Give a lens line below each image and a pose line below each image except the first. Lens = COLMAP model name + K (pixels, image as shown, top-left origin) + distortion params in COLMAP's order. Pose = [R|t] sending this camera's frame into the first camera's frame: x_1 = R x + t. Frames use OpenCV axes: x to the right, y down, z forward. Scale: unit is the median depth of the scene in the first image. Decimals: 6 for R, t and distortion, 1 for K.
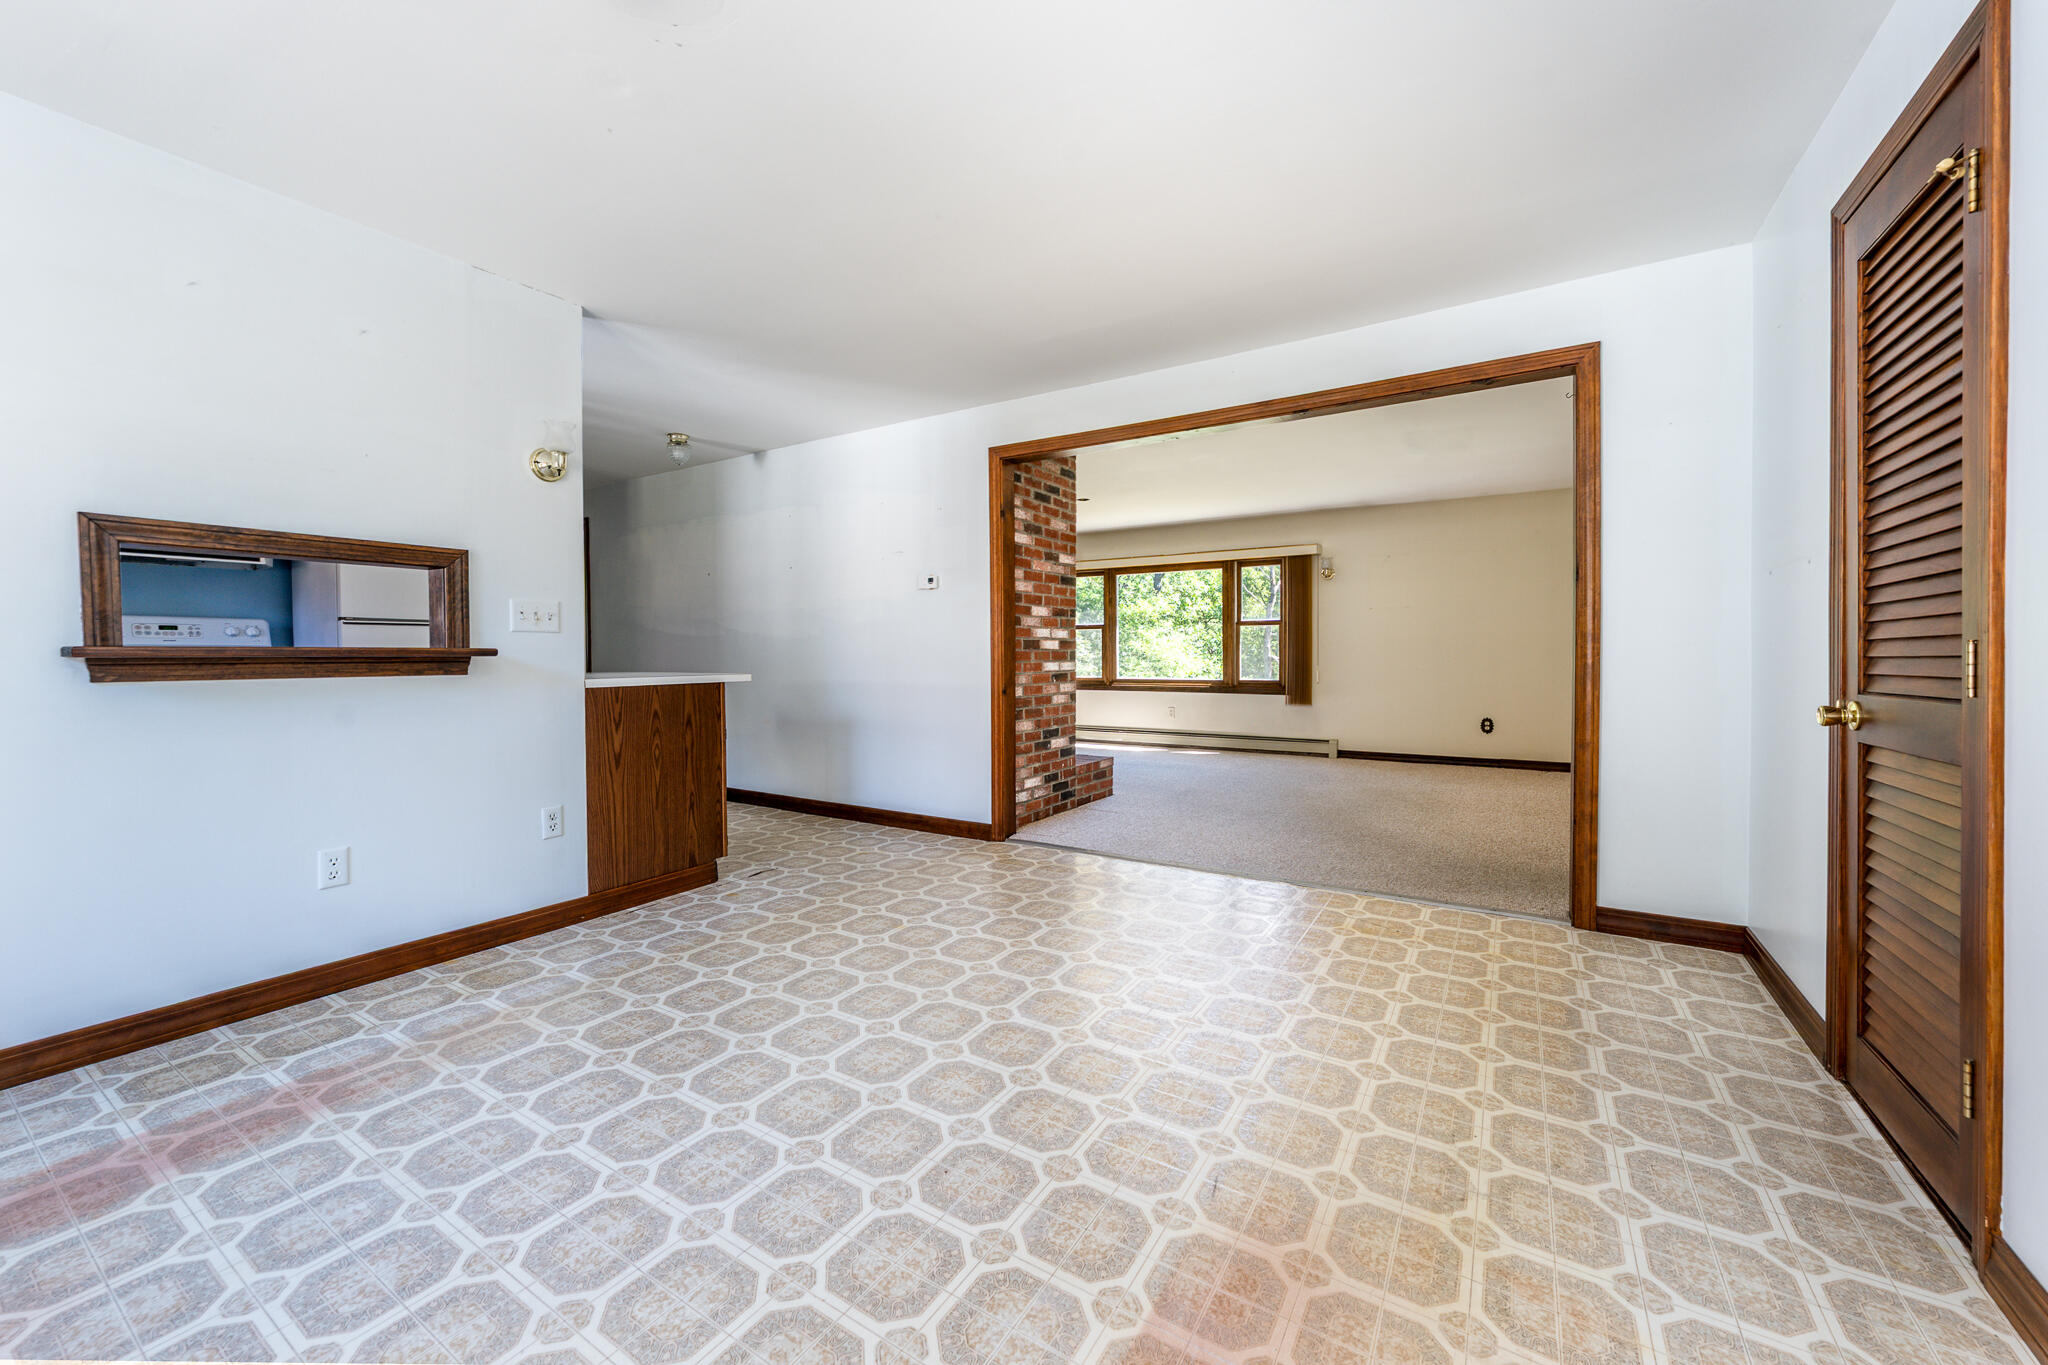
lens RADIAL K [[778.0, 0, 1024.1], [0, 778.0, 665.3], [0, 0, 1]] dist [-0.000194, 0.000002]
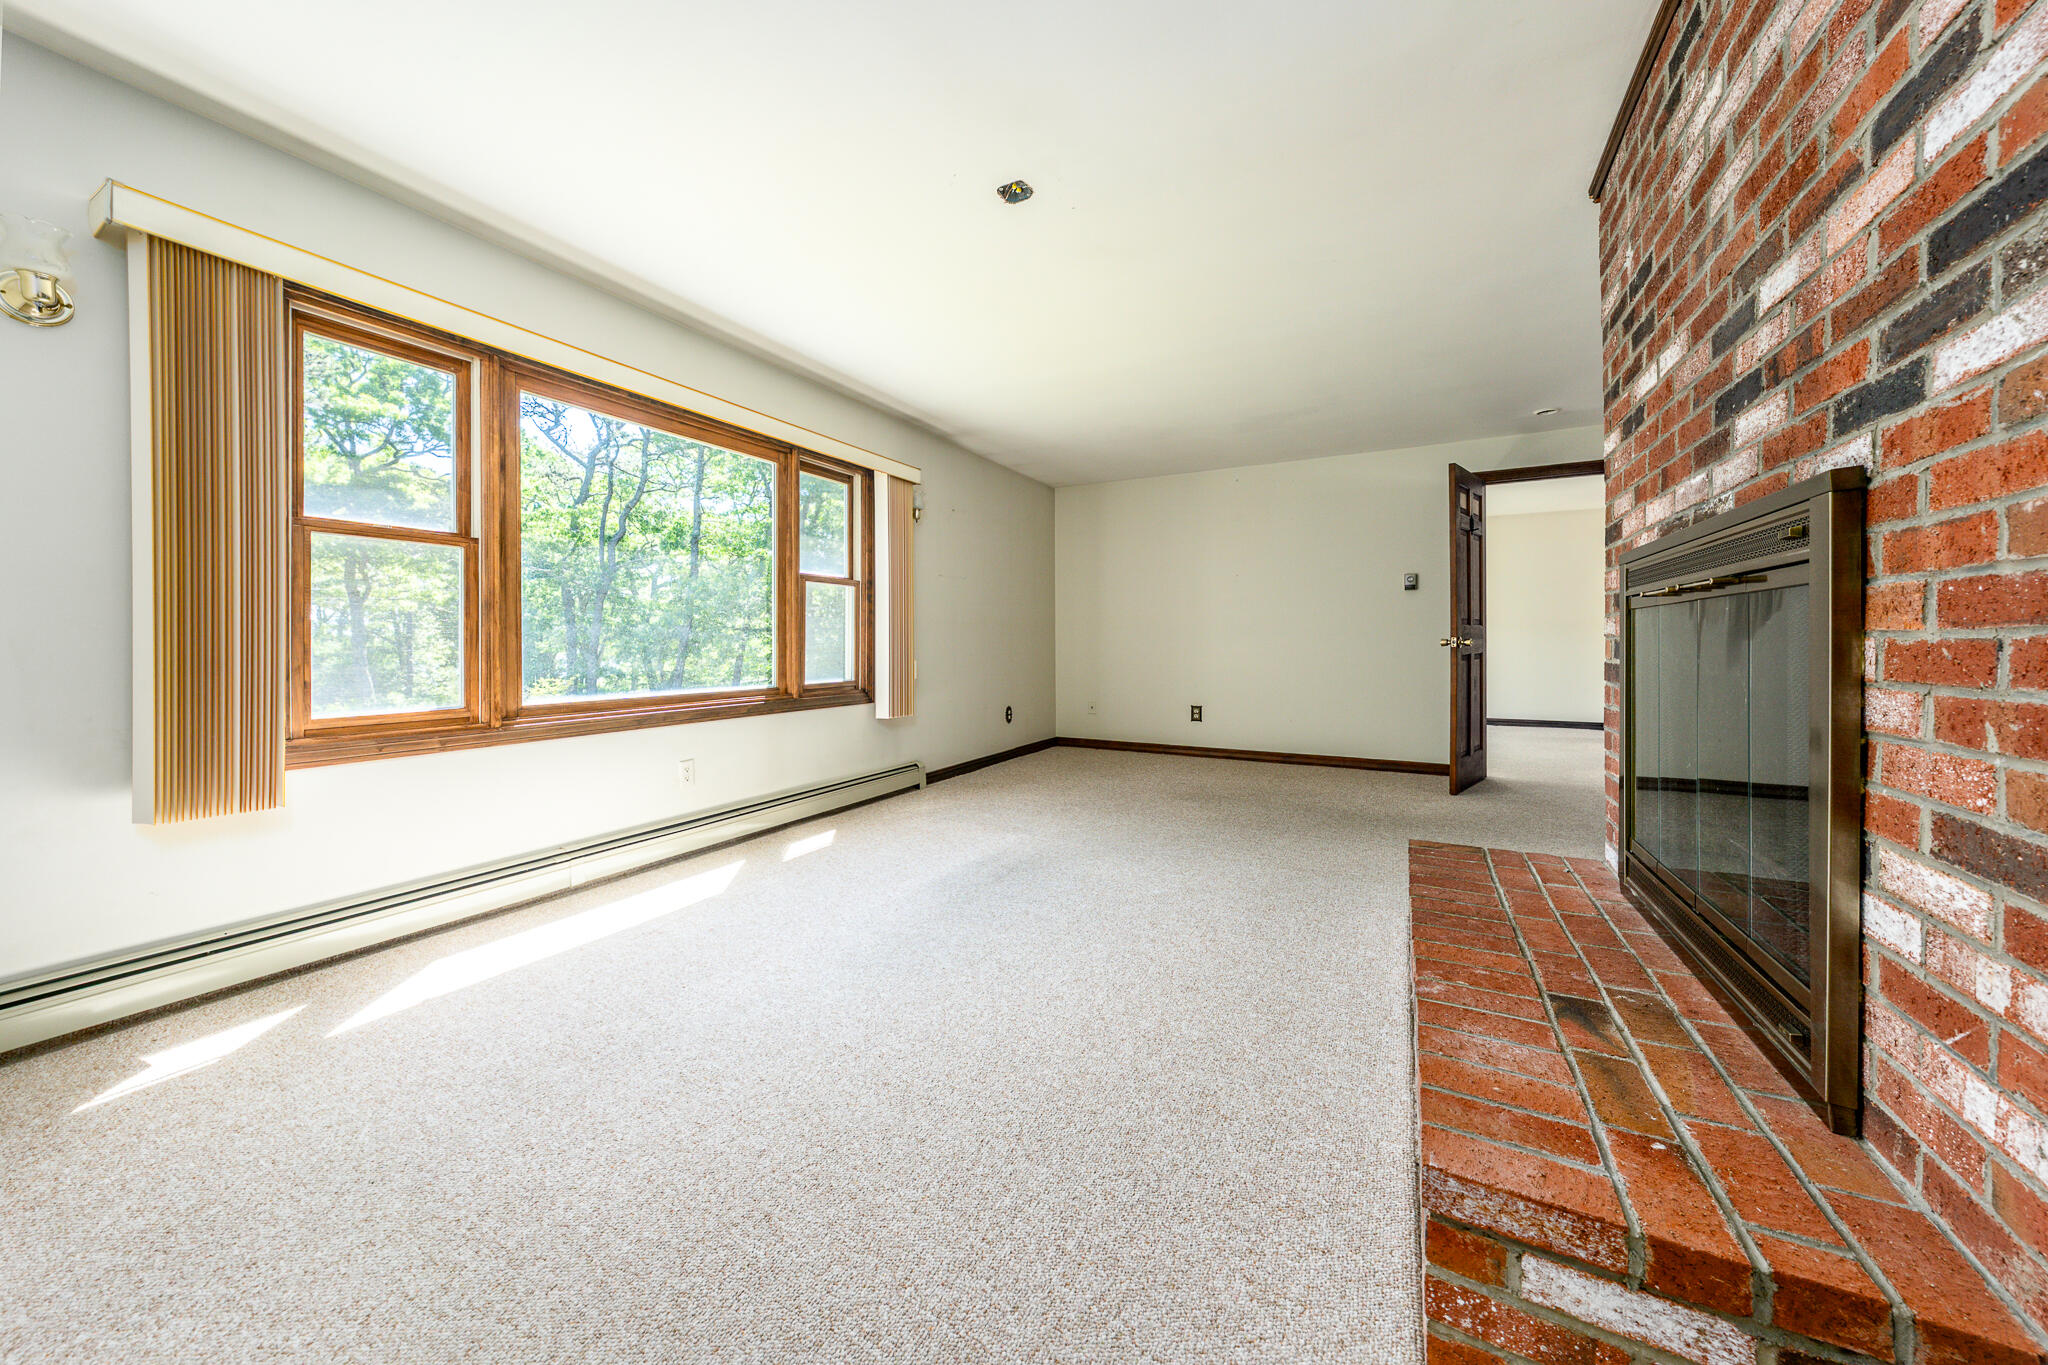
lens RADIAL K [[711.4, 0, 1026.7], [0, 711.4, 649.3], [0, 0, 1]] dist [-0.005357, 0.000239]
pose [[-0.071496, -0.003847, 0.997433, -0.358904], [0.014710, 0.999880, 0.004911, -0.007405], [-0.997332, 0.015024, -0.071431, 1.463591]]
